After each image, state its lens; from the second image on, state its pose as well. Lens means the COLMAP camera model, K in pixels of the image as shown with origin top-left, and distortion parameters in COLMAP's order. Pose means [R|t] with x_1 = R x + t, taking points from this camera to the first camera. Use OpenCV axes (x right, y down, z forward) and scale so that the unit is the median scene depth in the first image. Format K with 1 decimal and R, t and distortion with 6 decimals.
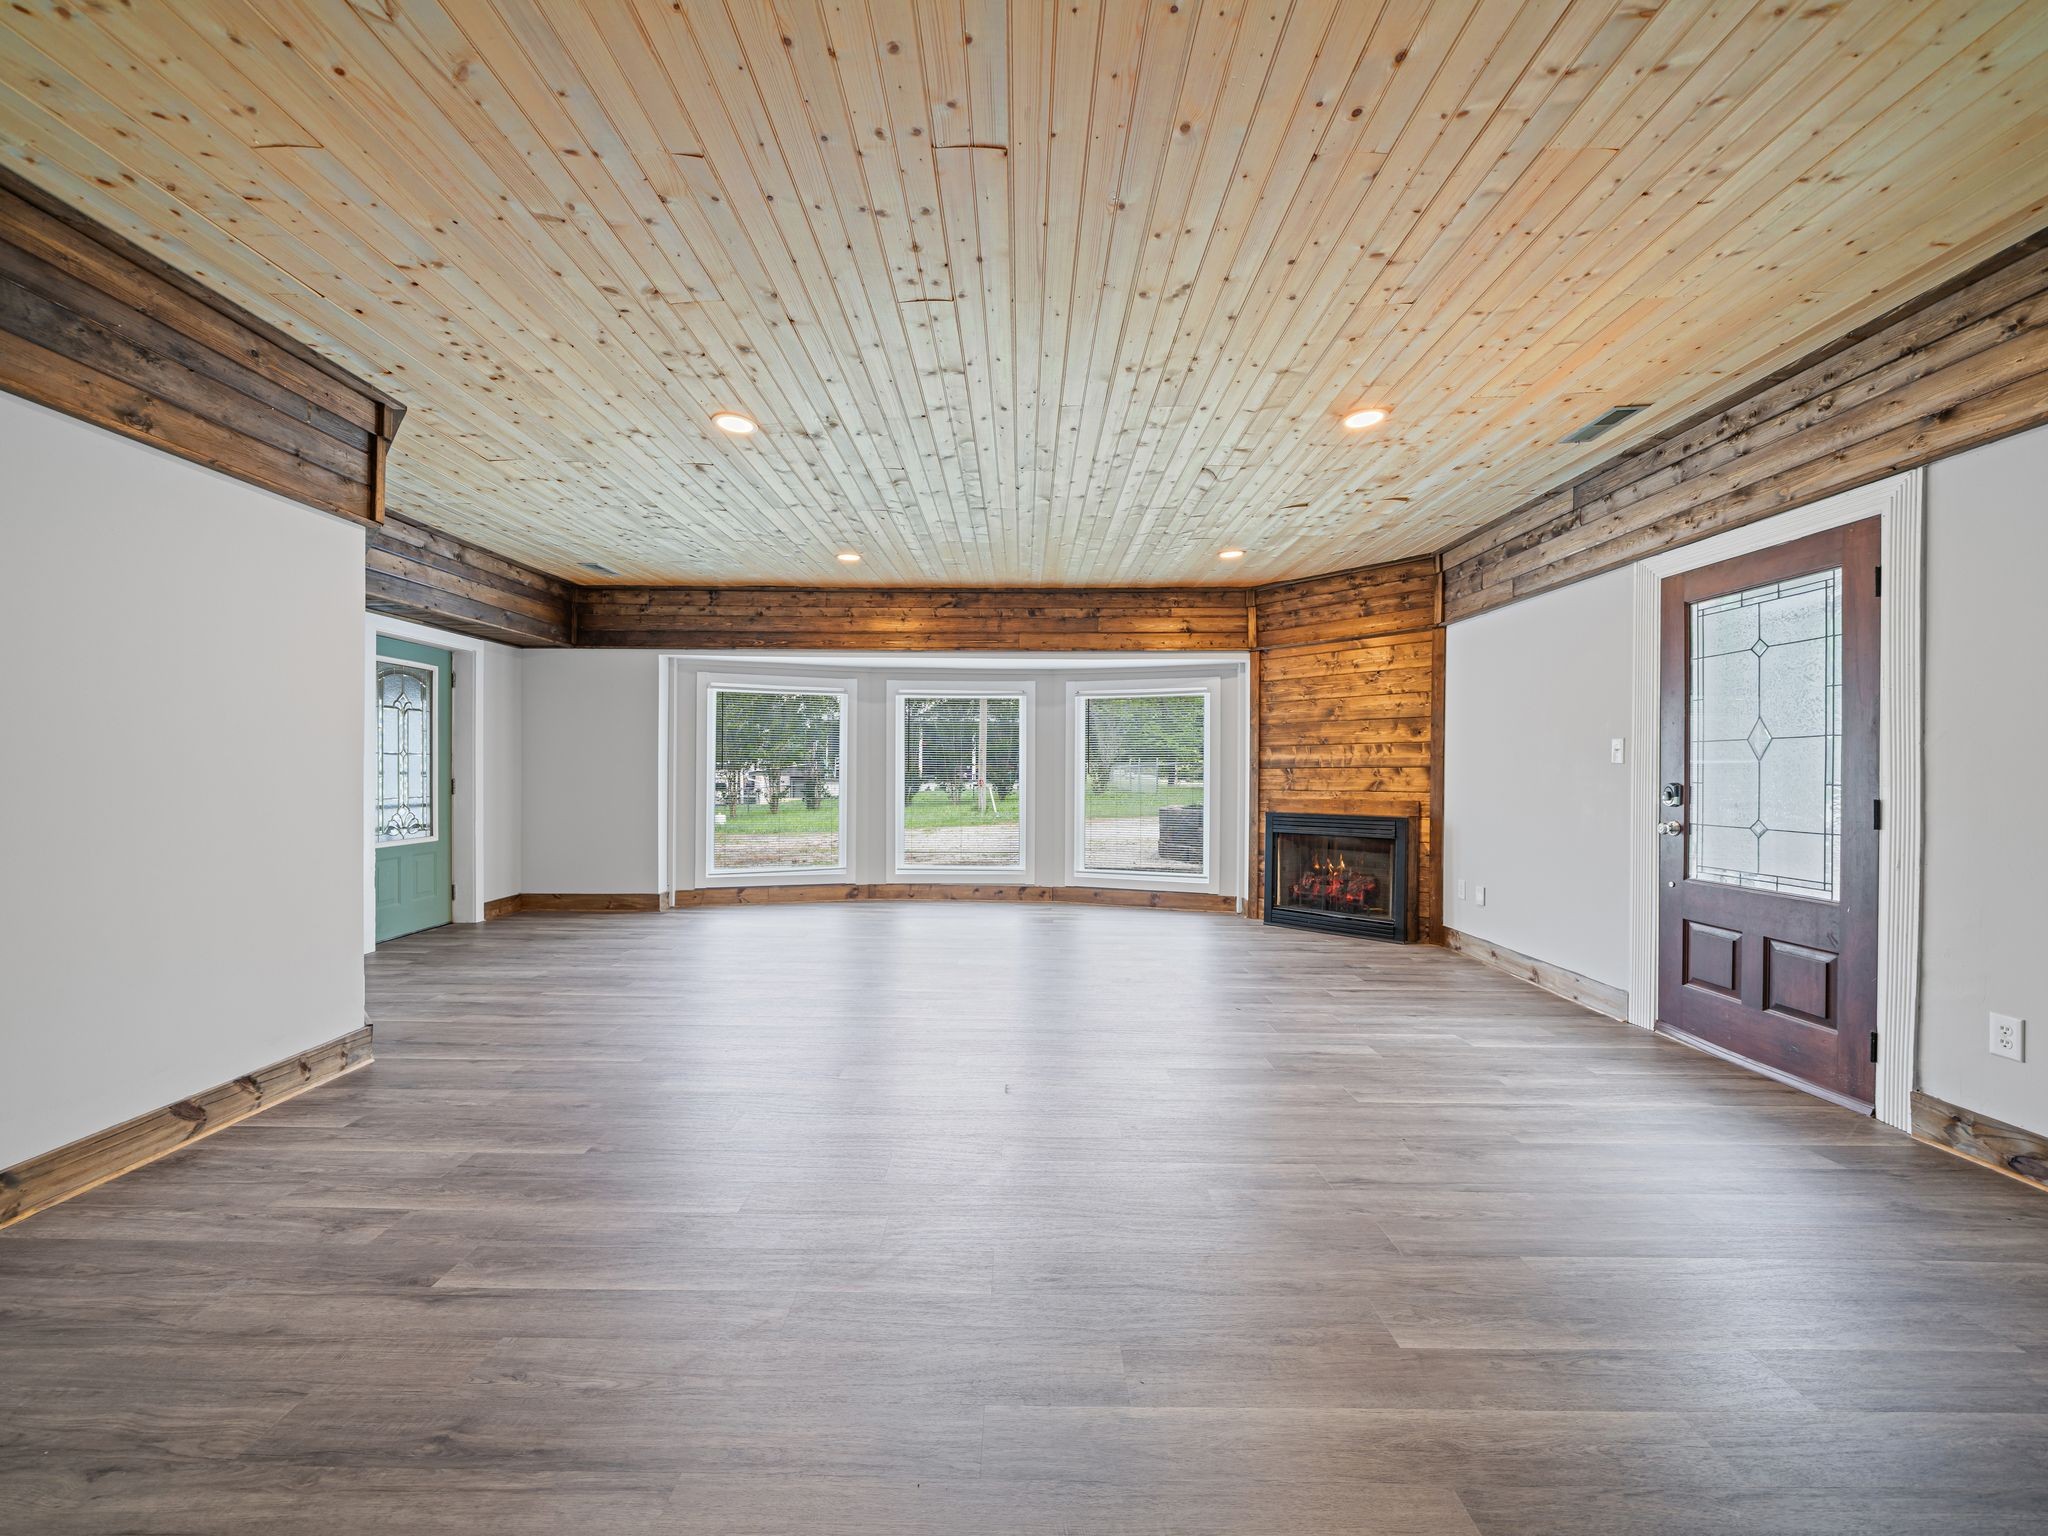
lens RADIAL K [[777.1, 0, 1024.0], [0, 777.1, 768.0], [0, 0, 1]] dist [-0.008770, -0.000123]
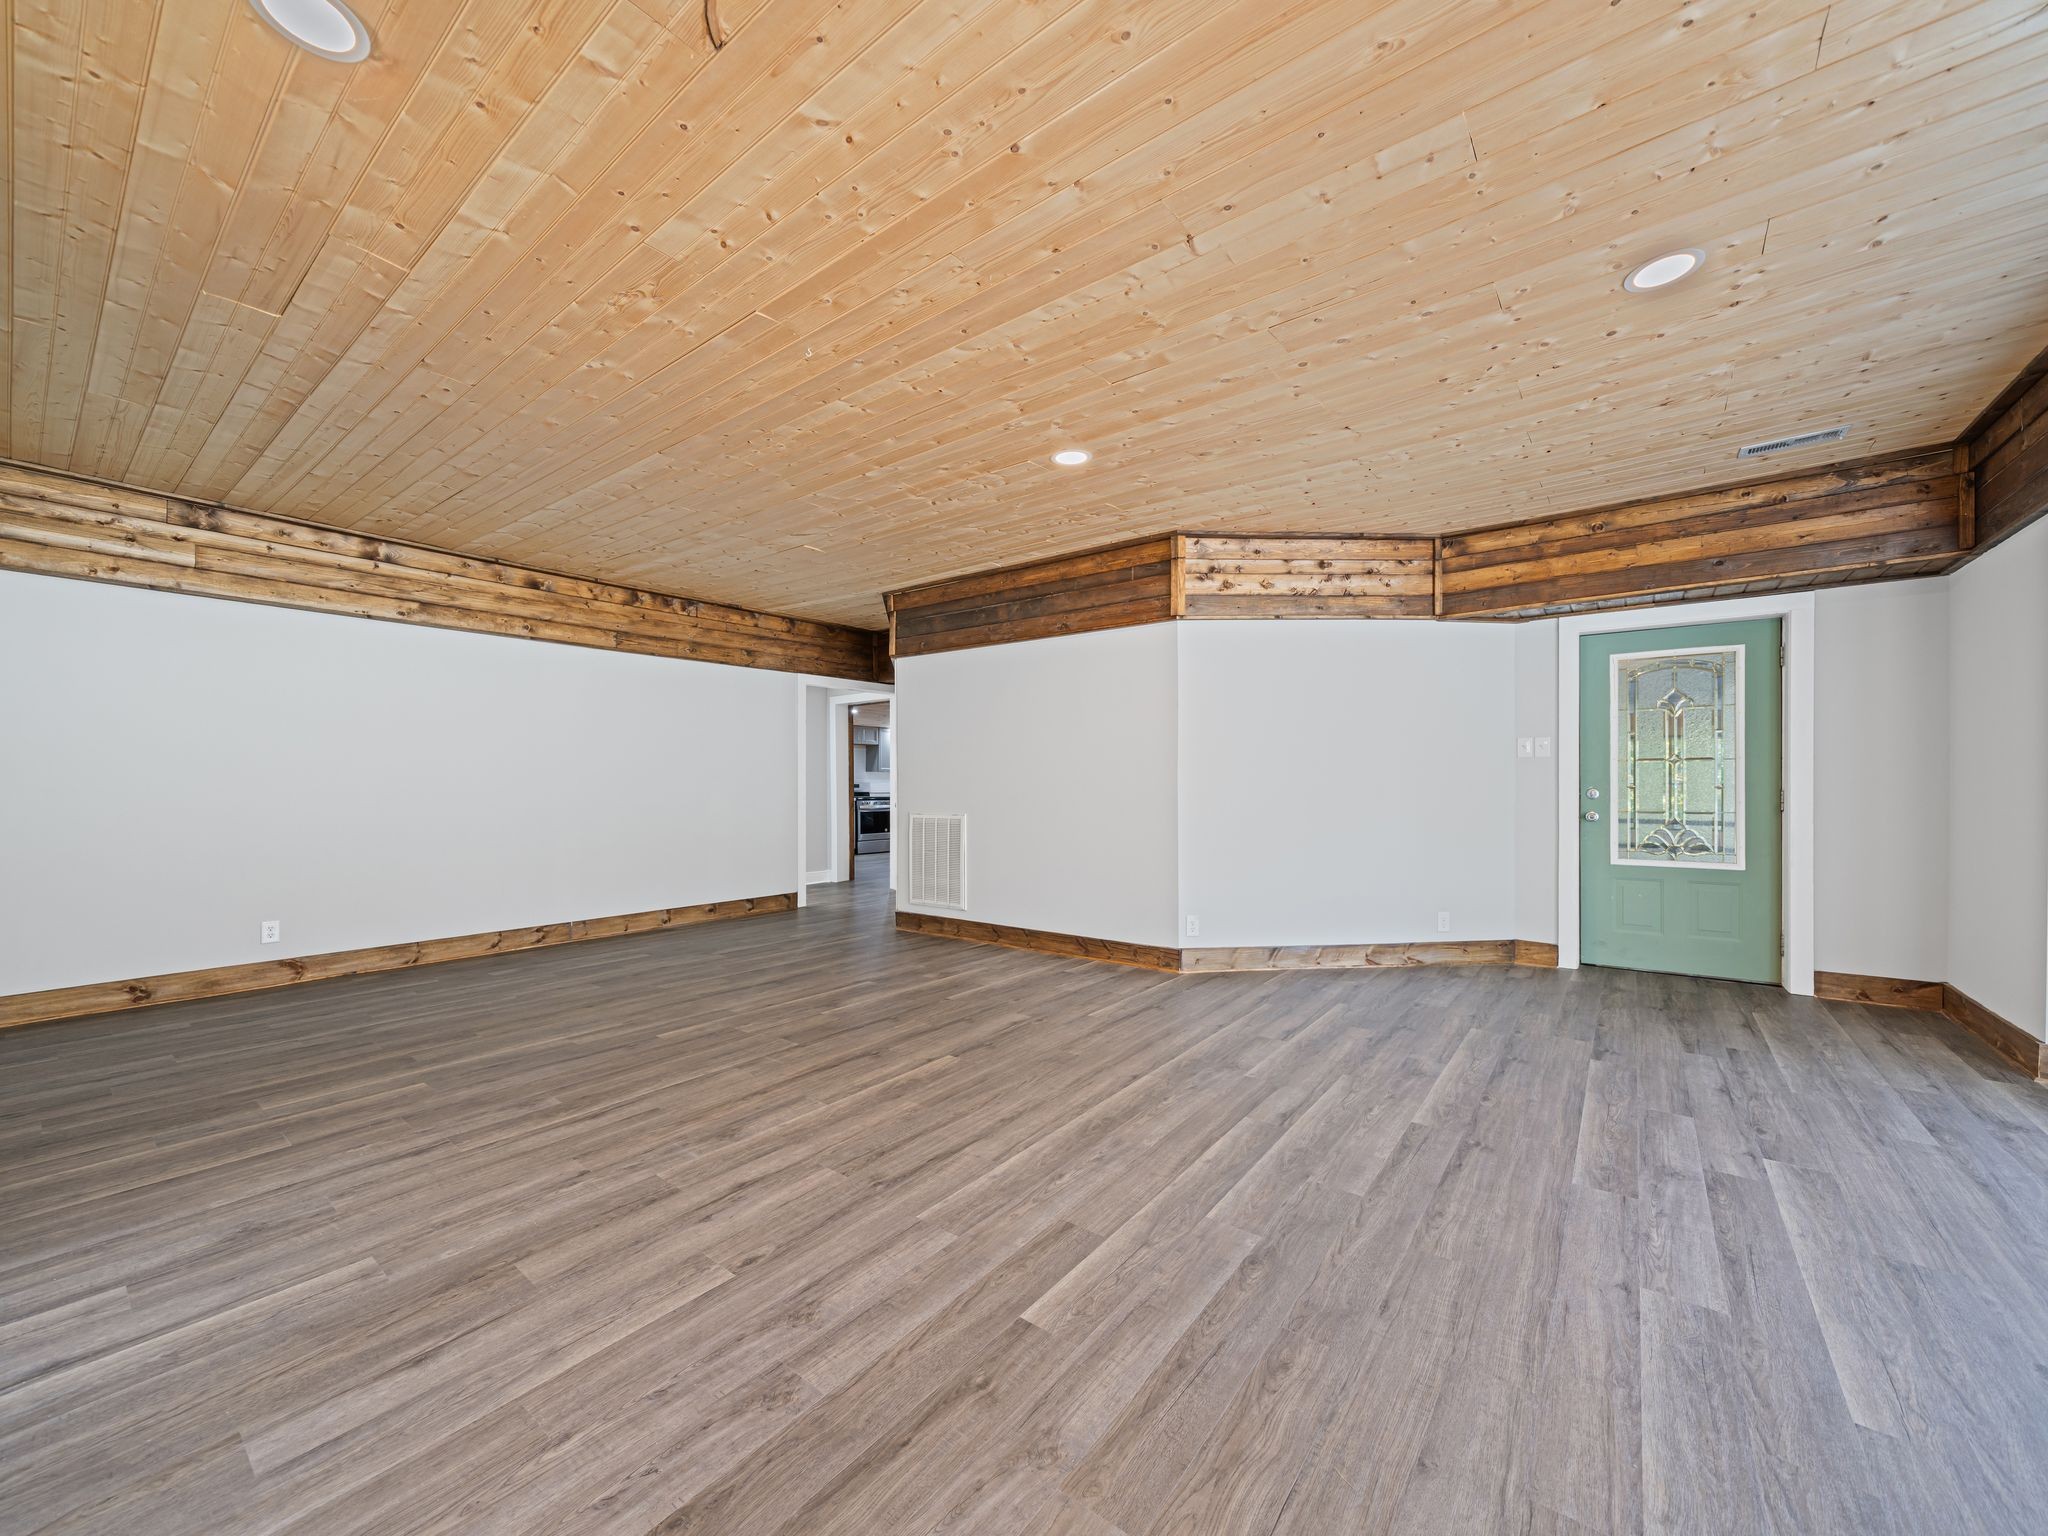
lens RADIAL K [[799.7, 0, 1019.9], [0, 799.7, 779.5], [0, 0, 1]] dist [-0.005831, -0.000156]
pose [[-0.613964, -0.006234, -0.789309, 0.502332], [0.003359, 0.999939, -0.010511, 0.015214], [0.789327, -0.009104, -0.613906, 1.485320]]
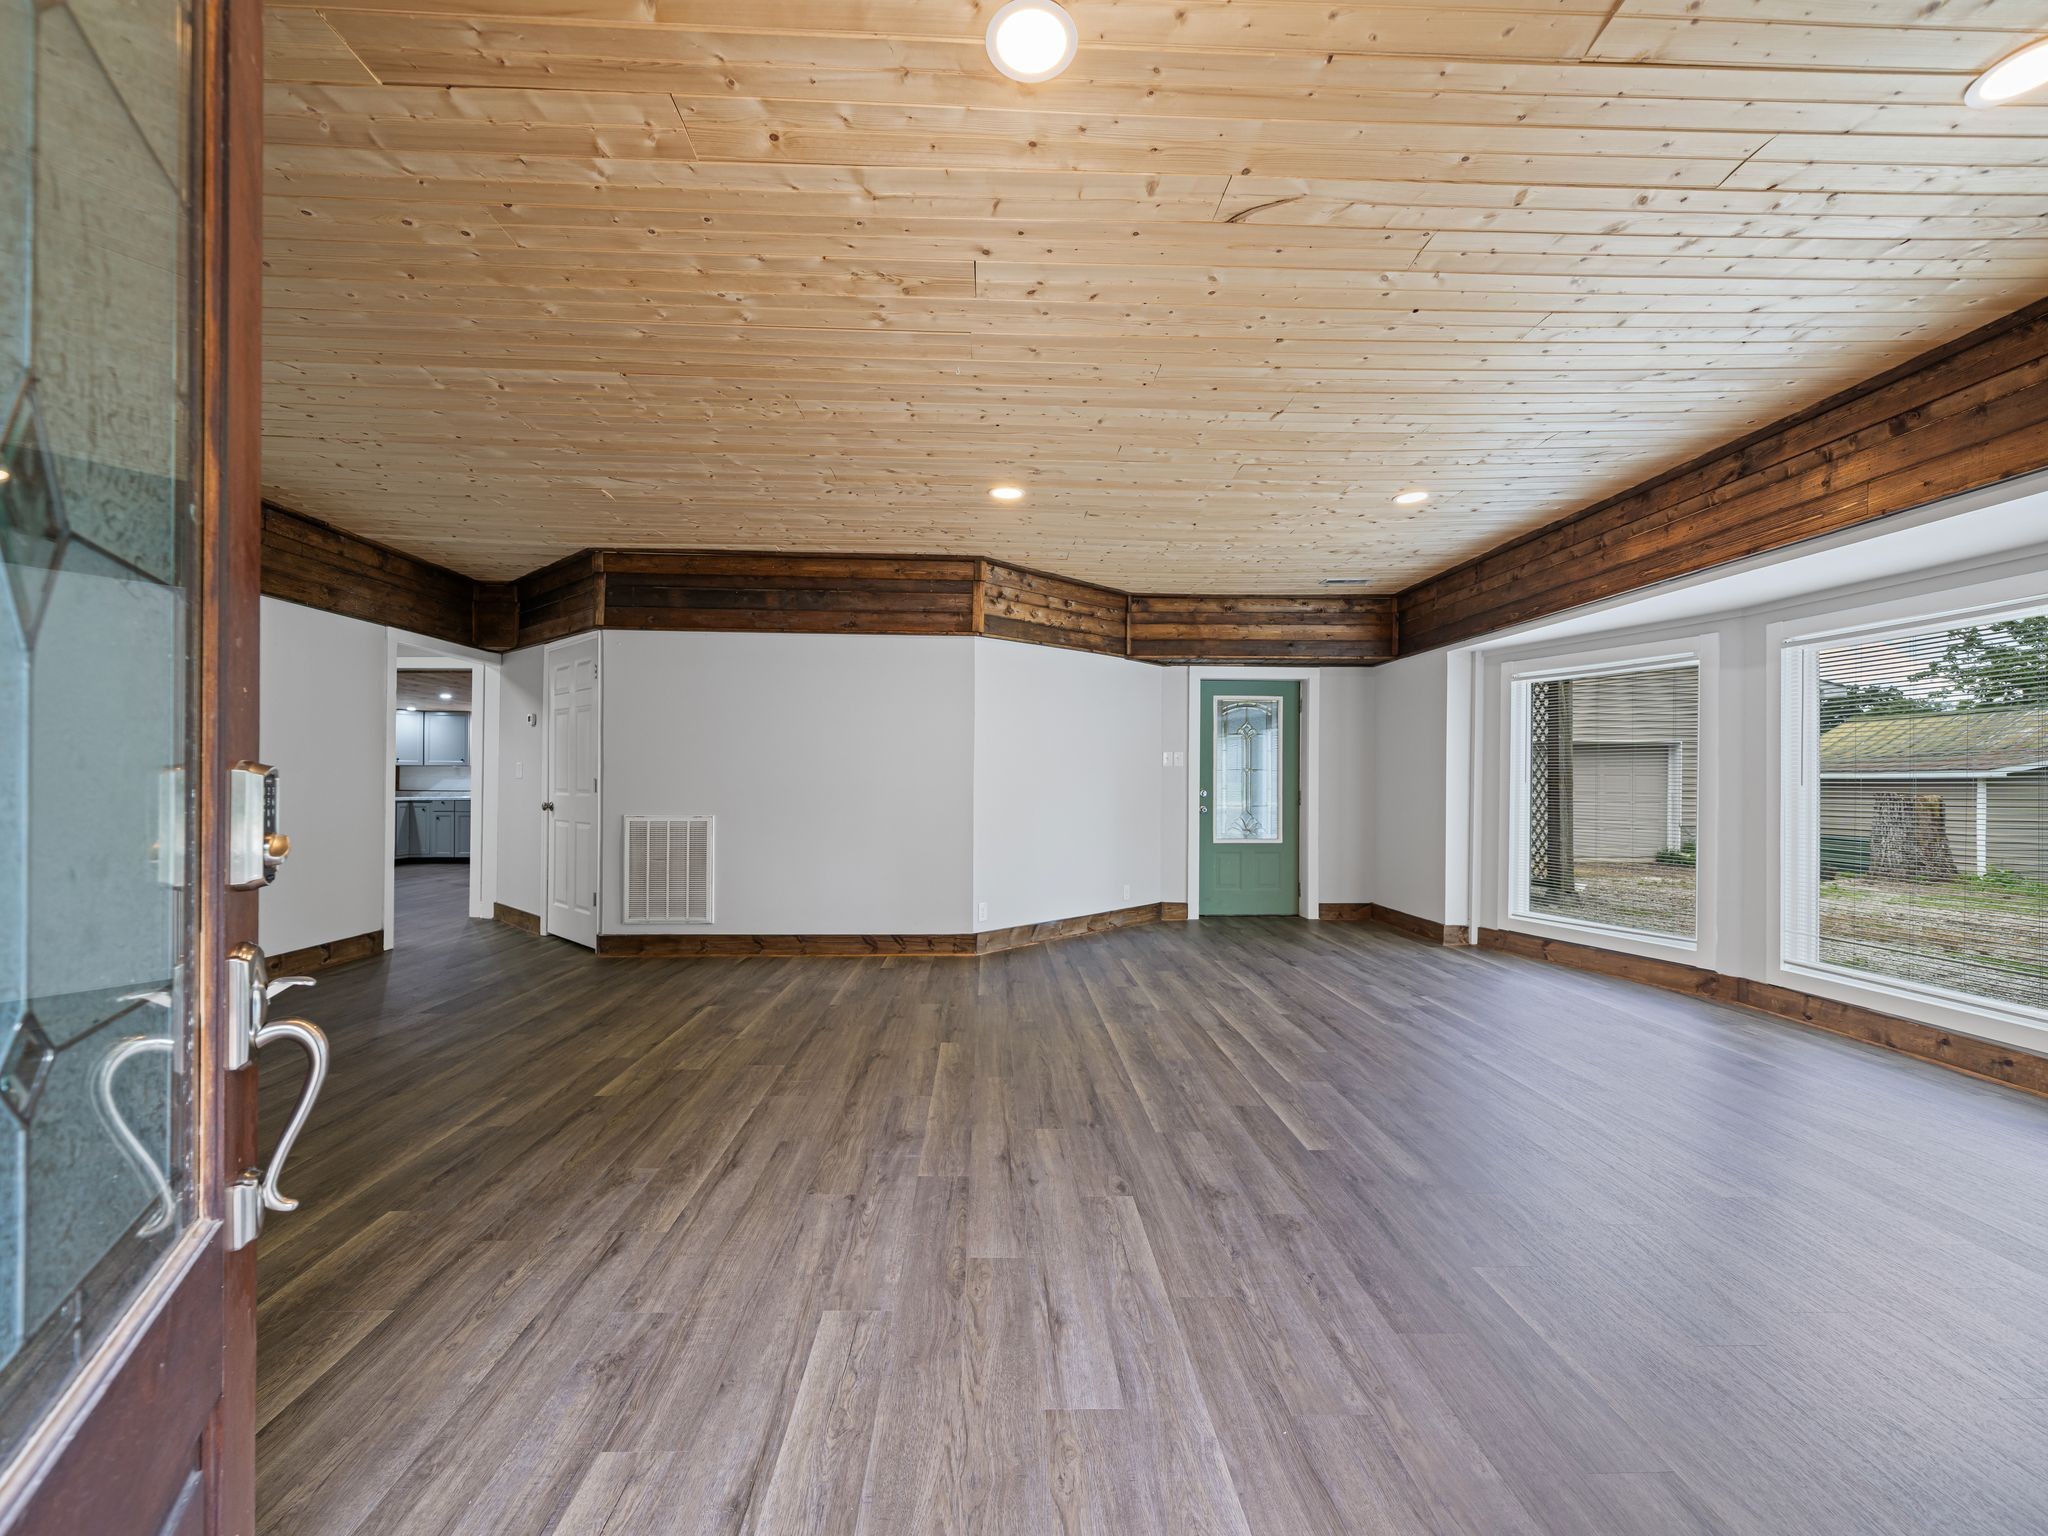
lens RADIAL K [[863.2, 0, 1024.8], [0, 863.2, 771.7], [0, 0, 1]] dist [0.000944, 0.000261]
pose [[0.043683, -0.018074, -0.998882, 0.886859], [-0.002272, 0.999832, -0.018191, 0.014881], [0.999043, 0.003064, 0.043635, 0.887587]]
